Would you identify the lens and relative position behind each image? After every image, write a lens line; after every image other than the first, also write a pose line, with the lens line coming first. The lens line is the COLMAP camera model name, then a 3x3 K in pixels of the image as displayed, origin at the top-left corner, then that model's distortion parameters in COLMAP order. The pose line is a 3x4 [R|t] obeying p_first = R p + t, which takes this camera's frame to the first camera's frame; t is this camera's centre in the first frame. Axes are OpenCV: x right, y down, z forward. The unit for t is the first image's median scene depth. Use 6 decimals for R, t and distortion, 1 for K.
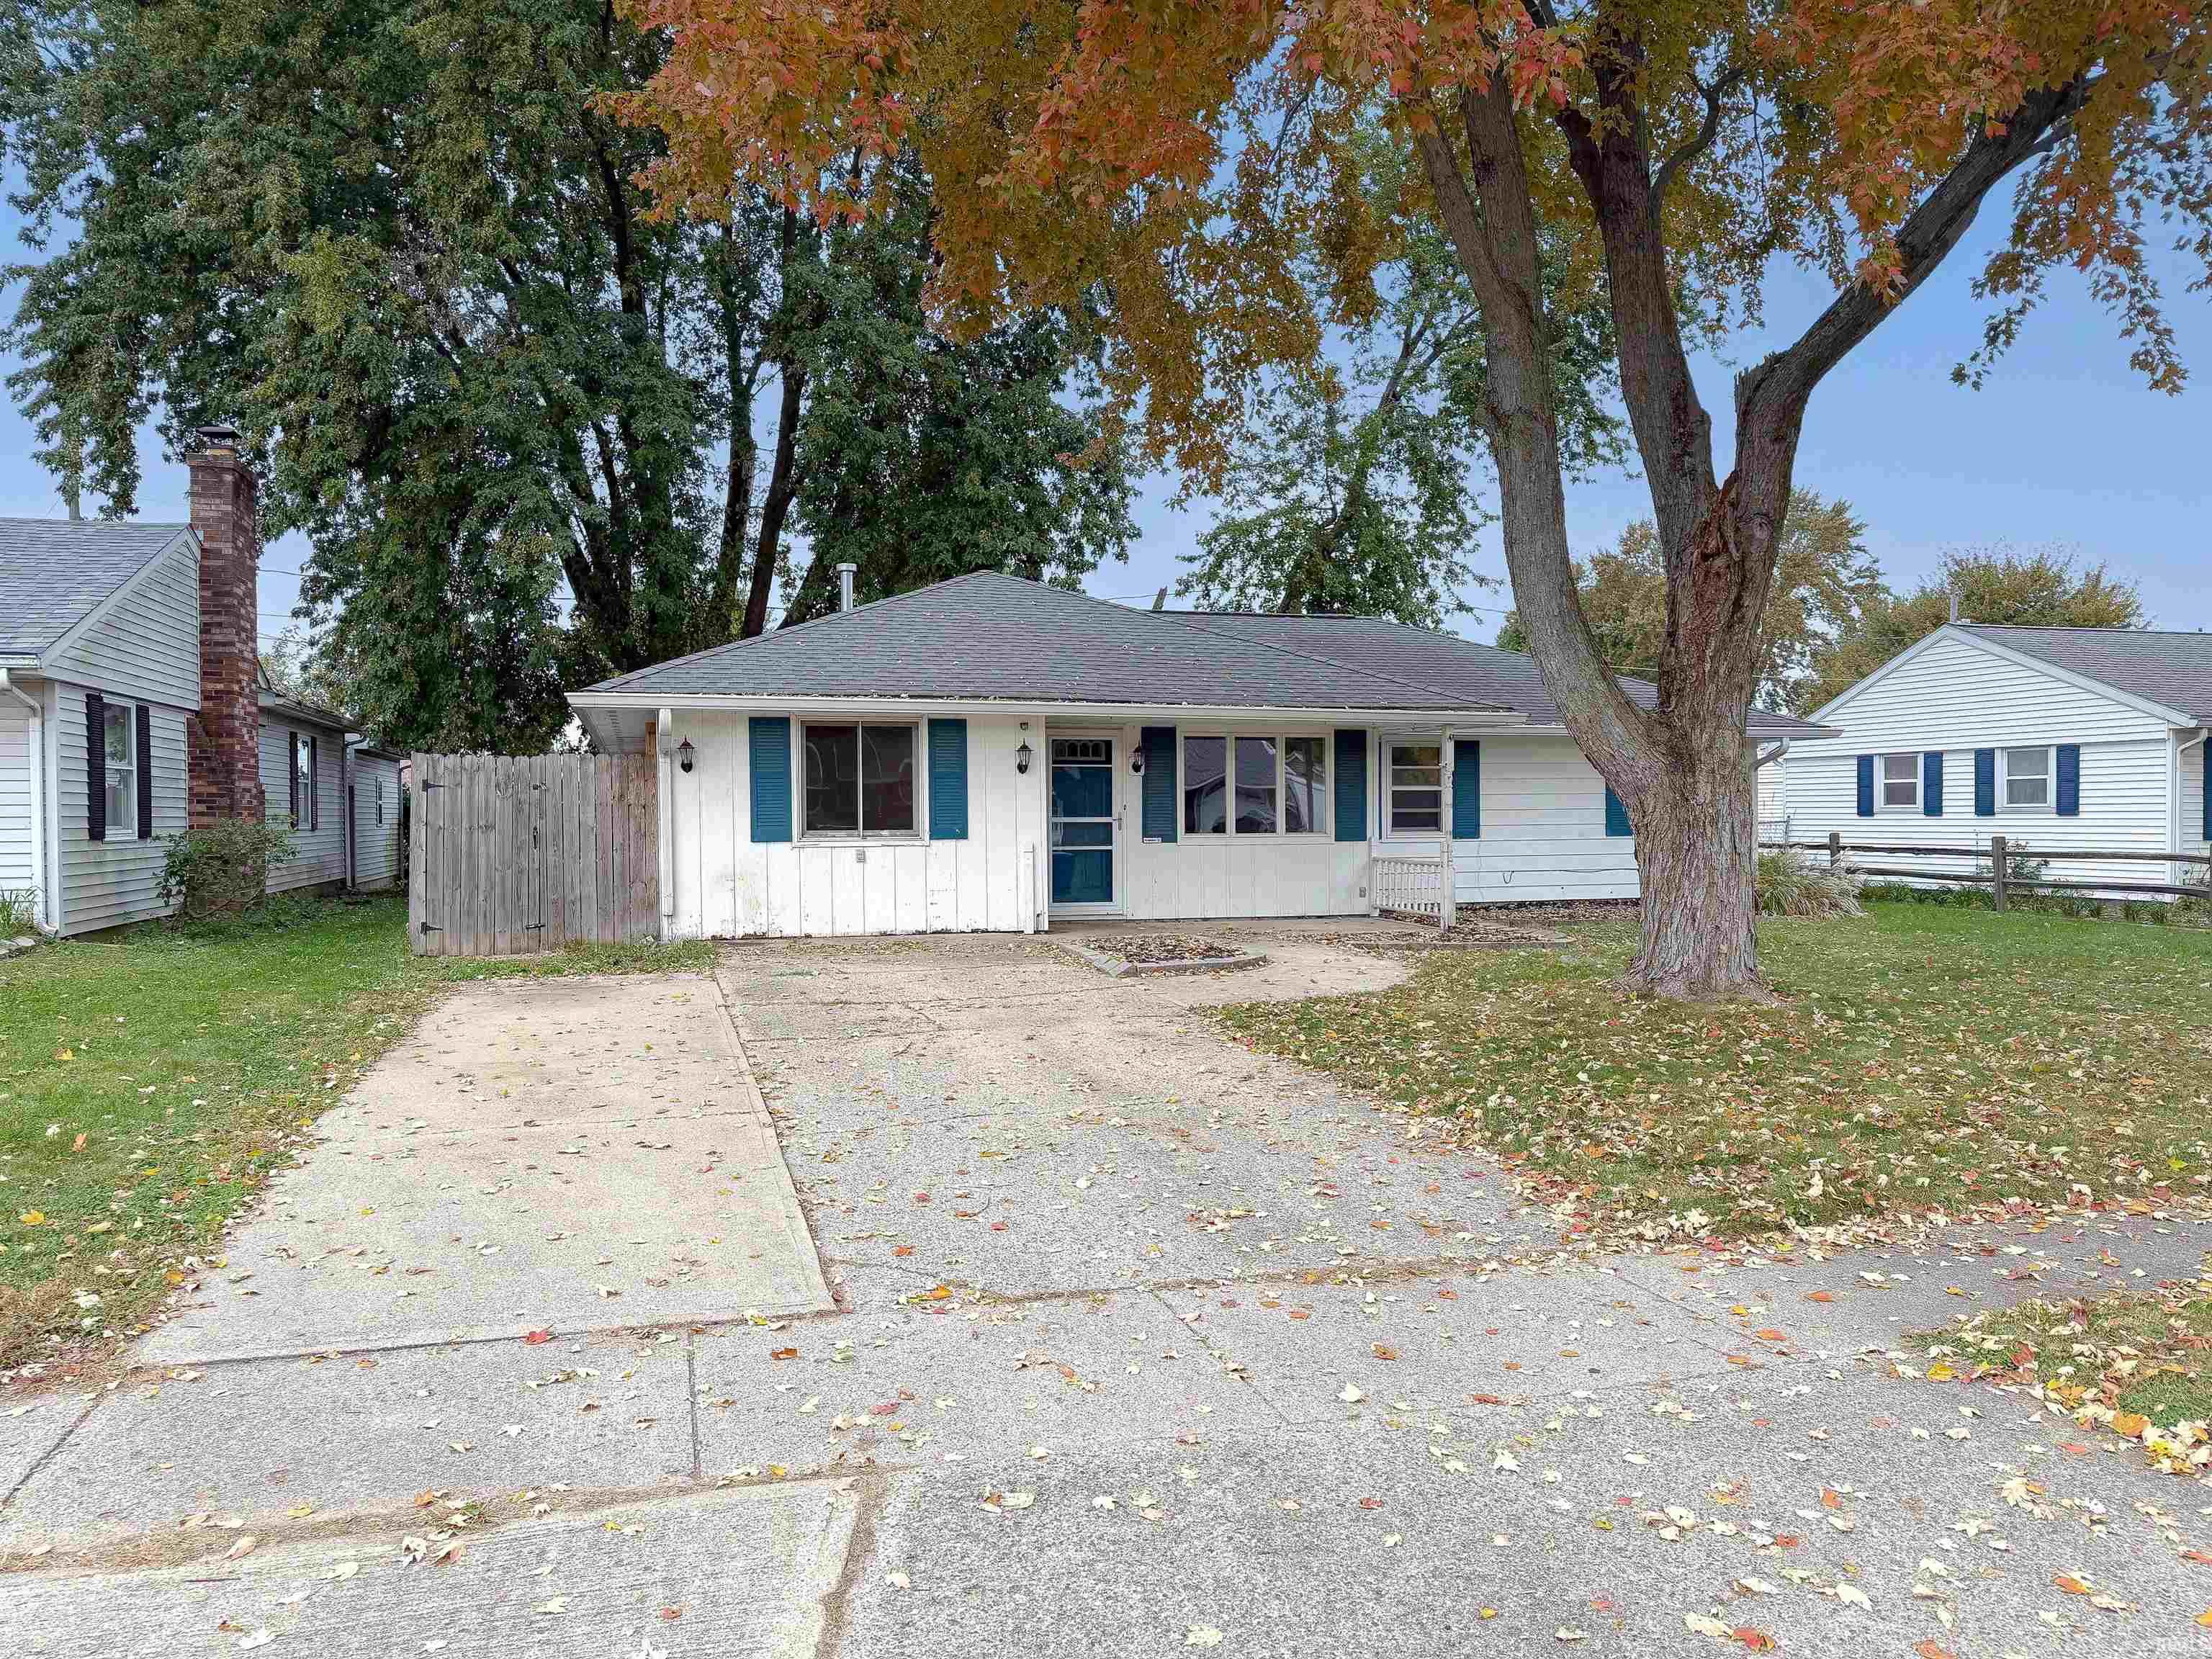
lens RADIAL K [[1612.9, 0, 1106.0], [0, 1612.9, 829.5], [0, 0, 1]] dist [-0.000507, -0.000026]
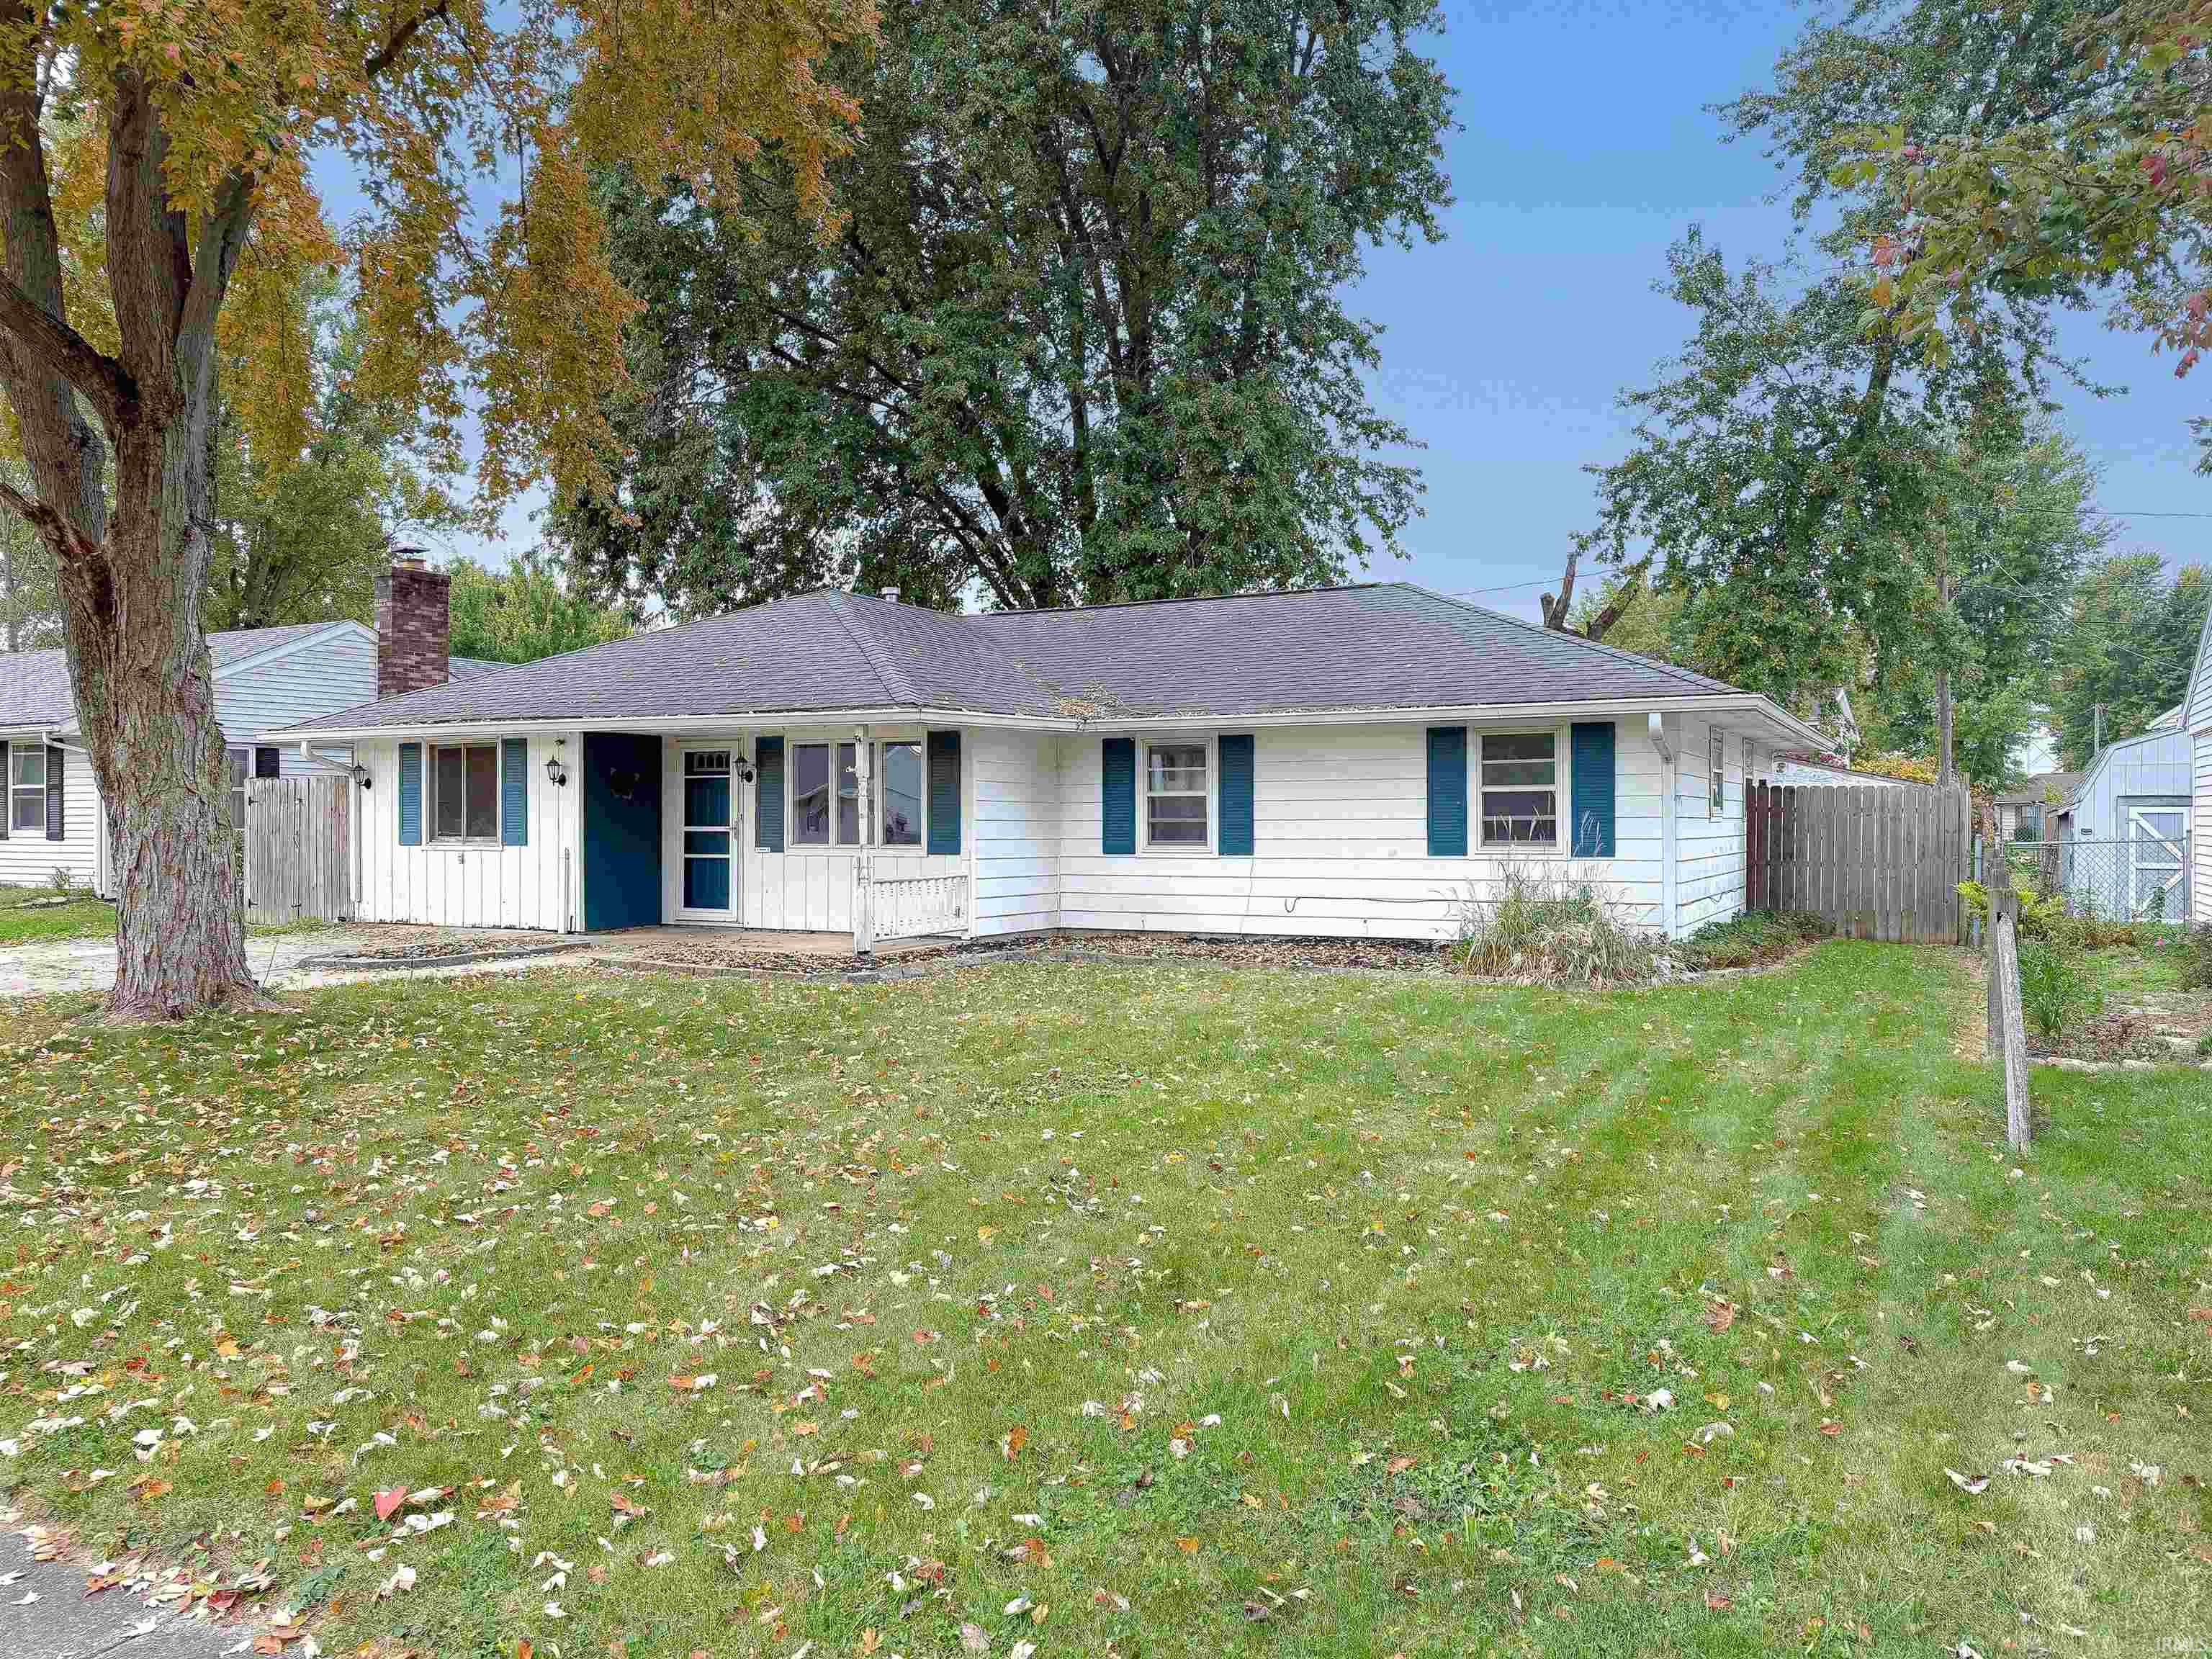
lens RADIAL K [[1612.9, 0, 1106.0], [0, 1612.9, 829.5], [0, 0, 1]] dist [-0.000507, -0.000026]
pose [[0.742106, 0.003374, -0.670274, 0.860178], [-0.009616, 0.999938, -0.005613, -0.002267], [0.670213, 0.010611, 0.742093, 0.396814]]
